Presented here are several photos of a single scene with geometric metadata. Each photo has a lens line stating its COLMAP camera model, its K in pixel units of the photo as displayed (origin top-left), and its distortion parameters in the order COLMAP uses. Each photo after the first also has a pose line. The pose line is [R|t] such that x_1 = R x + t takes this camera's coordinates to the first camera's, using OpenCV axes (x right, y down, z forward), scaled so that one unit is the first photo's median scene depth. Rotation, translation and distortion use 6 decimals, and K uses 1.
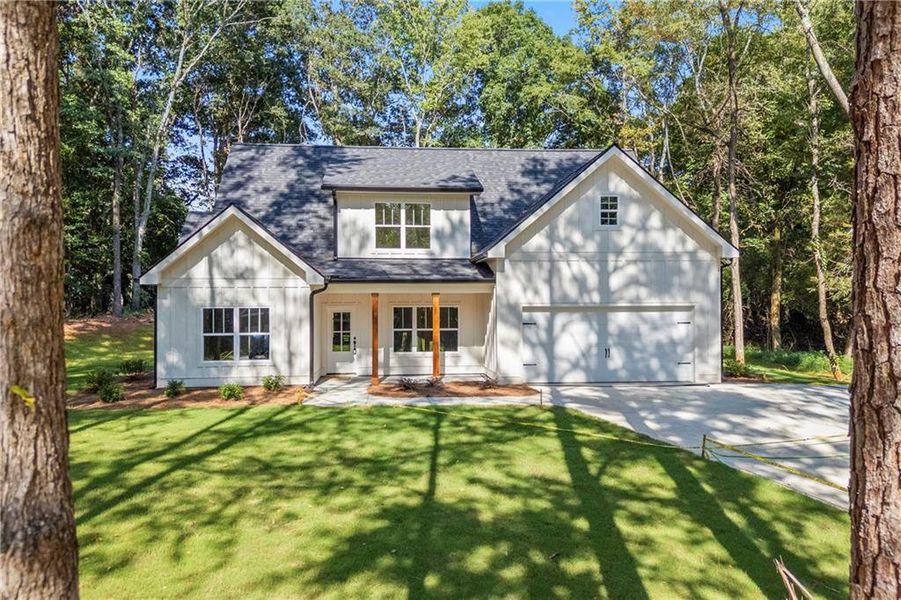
lens RADIAL K [[674.6, 0, 445.3], [0, 674.6, 316.9], [0, 0, 1]] dist [0.056051, -0.028400]
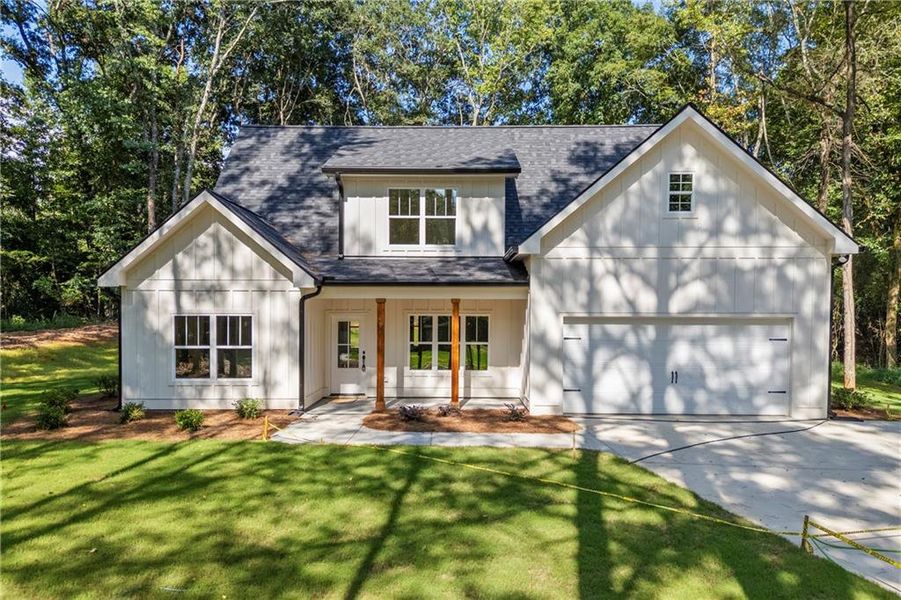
lens RADIAL K [[674.6, 0, 451.0], [0, 674.6, 327.3], [0, 0, 1]] dist [0.056051, -0.028400]
pose [[0.993670, 0.009904, -0.111905, 0.064092], [-0.008689, 0.999898, 0.011332, -0.010650], [0.112006, -0.010288, 0.993654, 0.188446]]
